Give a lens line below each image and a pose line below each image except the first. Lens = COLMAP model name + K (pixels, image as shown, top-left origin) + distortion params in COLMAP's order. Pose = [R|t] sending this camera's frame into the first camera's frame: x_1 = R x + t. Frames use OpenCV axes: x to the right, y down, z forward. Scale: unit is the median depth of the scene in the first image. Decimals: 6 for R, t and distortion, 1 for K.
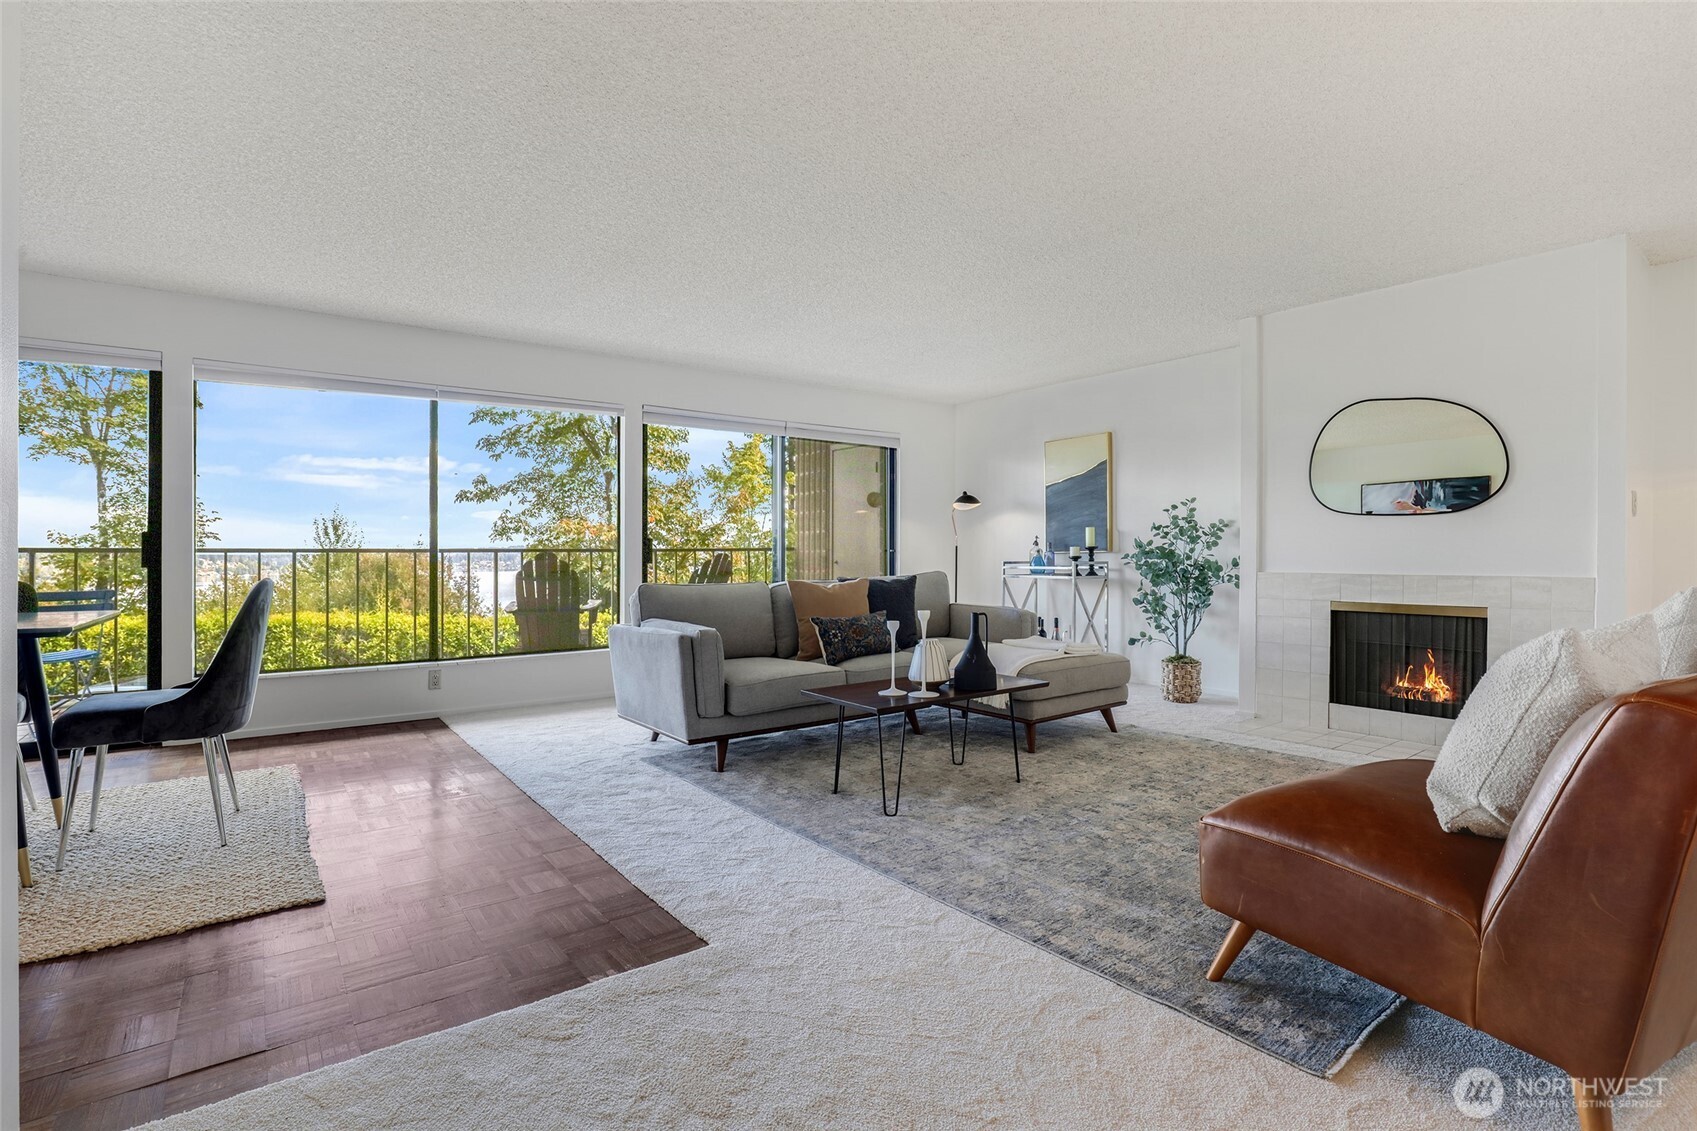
lens RADIAL K [[799.4, 0, 855.0], [0, 799.4, 556.0], [0, 0, 1]] dist [-0.031801, -0.000191]
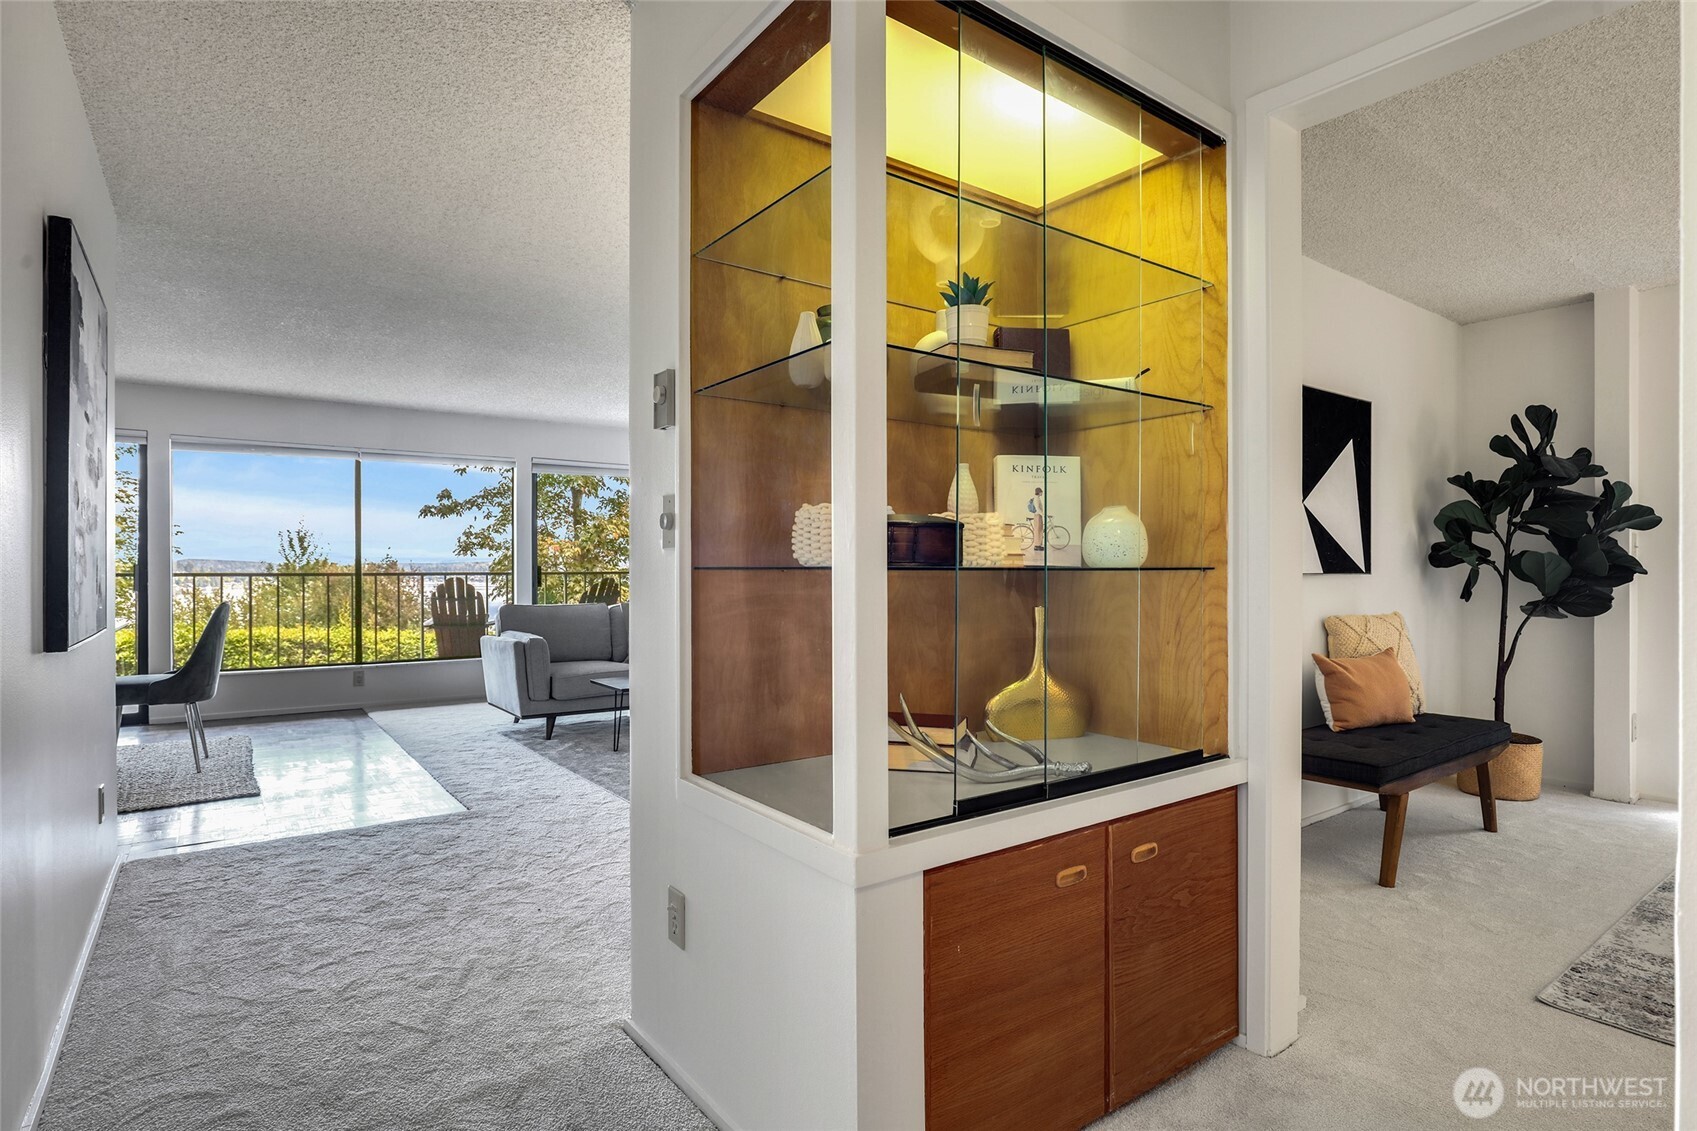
lens RADIAL K [[874.8, 0, 855.3], [0, 874.8, 577.4], [0, 0, 1]] dist [-0.023516, 0.000199]
pose [[0.999855, 0.005000, -0.016290, 0.313243], [-0.004865, 0.999953, 0.008327, -0.023935], [0.016331, -0.008246, 0.999833, -0.412647]]
